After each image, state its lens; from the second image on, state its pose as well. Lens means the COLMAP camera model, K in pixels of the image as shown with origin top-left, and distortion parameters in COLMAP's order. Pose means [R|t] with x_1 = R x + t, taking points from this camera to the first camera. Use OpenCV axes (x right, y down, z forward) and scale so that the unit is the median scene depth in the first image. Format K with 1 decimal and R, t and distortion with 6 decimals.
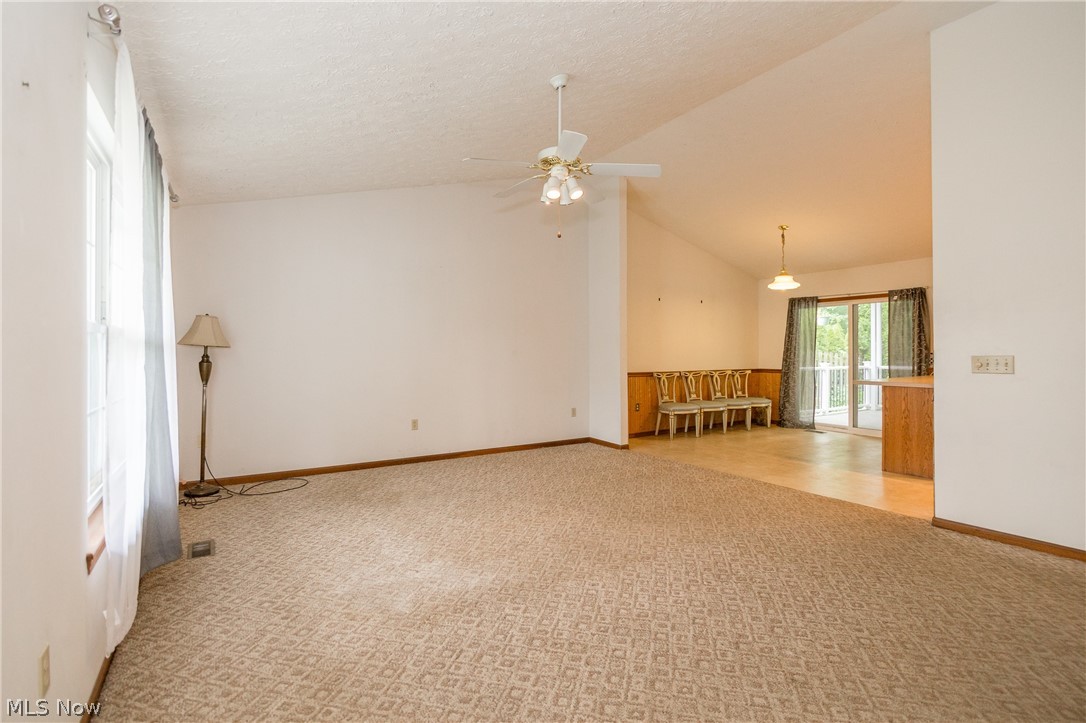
lens RADIAL K [[492.1, 0, 538.1], [0, 492.1, 350.8], [0, 0, 1]] dist [-0.012661, 0.001845]
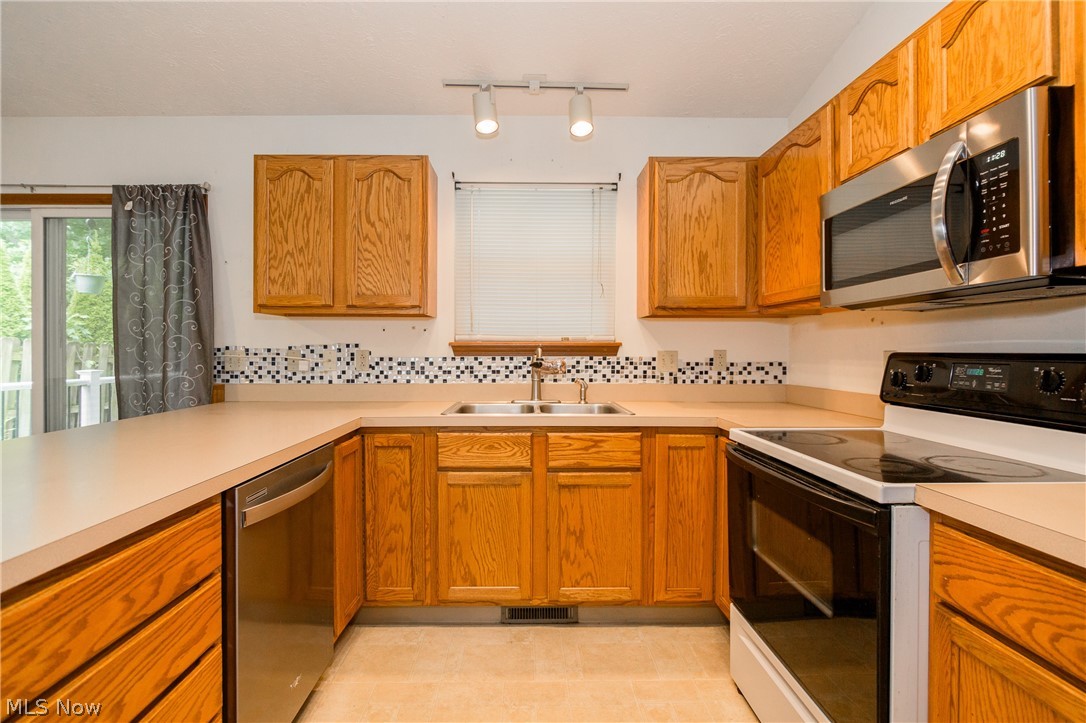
lens RADIAL K [[492.1, 0, 516.7], [0, 492.1, 354.5], [0, 0, 1]] dist [-0.012661, 0.001845]
pose [[0.525914, -0.002217, 0.850535, 0.510198], [-0.004715, 0.999974, 0.005522, 0.005390], [-0.850524, -0.006915, 0.525890, 0.486359]]
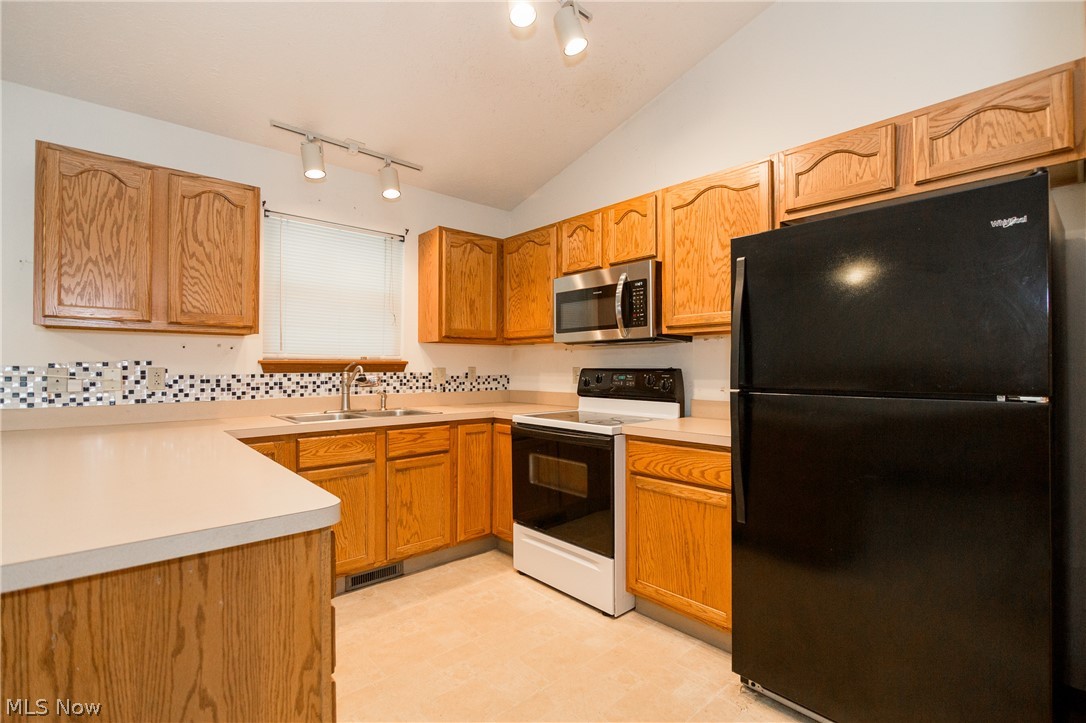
lens RADIAL K [[492.1, 0, 529.4], [0, 492.1, 369.9], [0, 0, 1]] dist [-0.012661, 0.001845]
pose [[-0.154751, -0.001163, 0.987953, 0.377084], [-0.000480, 0.999999, 0.001102, 0.005776], [-0.987953, -0.000304, -0.154751, 0.573274]]
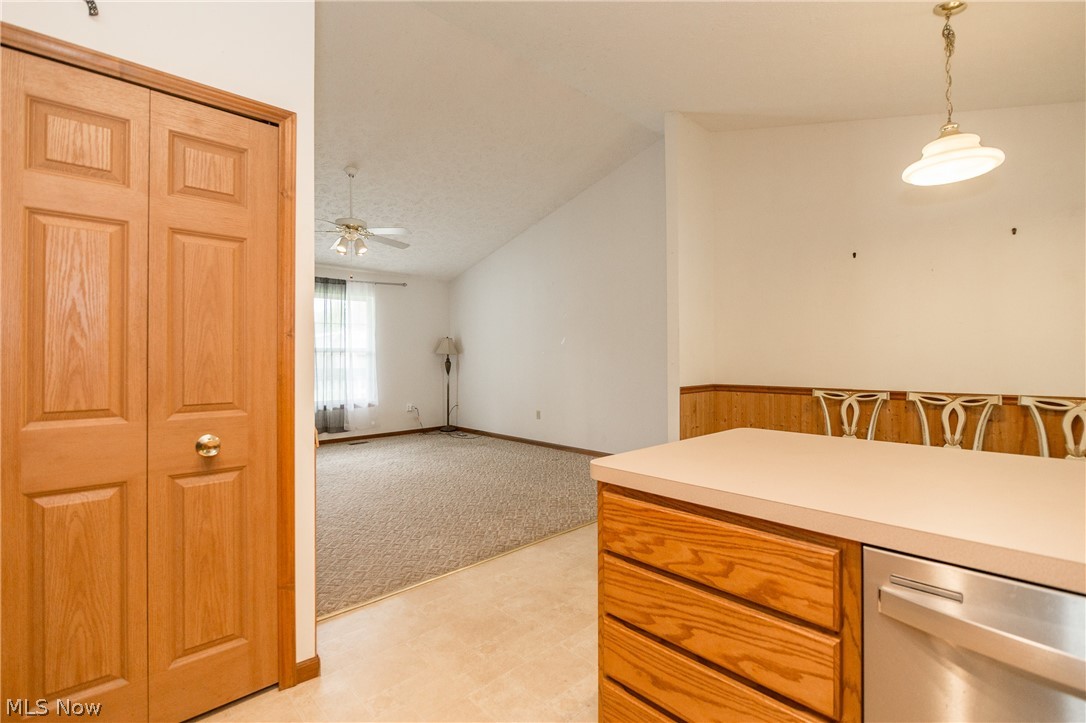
lens RADIAL K [[492.1, 0, 535.5], [0, 492.1, 353.7], [0, 0, 1]] dist [-0.012661, 0.001845]
pose [[0.197810, -0.009822, -0.980191, 0.695628], [0.008556, 0.999929, -0.008294, 0.005453], [0.980203, -0.006746, 0.197880, 0.550283]]
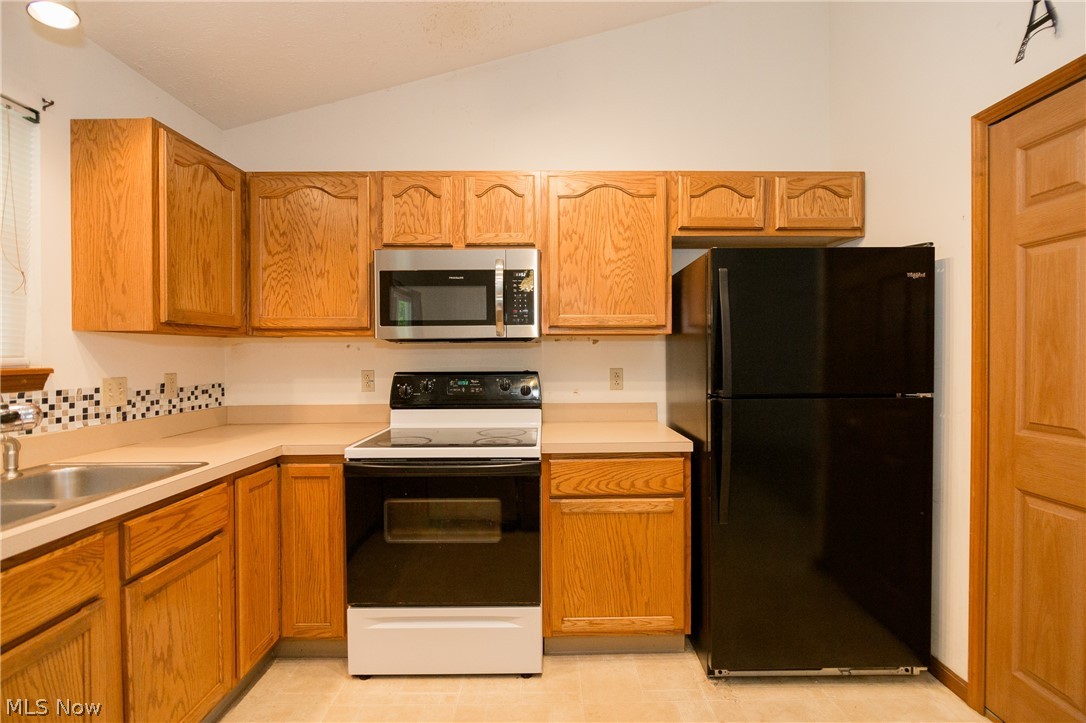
lens RADIAL K [[492.1, 0, 552.1], [0, 492.1, 363.0], [0, 0, 1]] dist [-0.012661, 0.001845]
pose [[-0.851019, -0.000932, 0.525135, 0.541410], [0.009186, 0.999819, 0.016660, -0.006375], [-0.525055, 0.019001, -0.850856, 0.690609]]
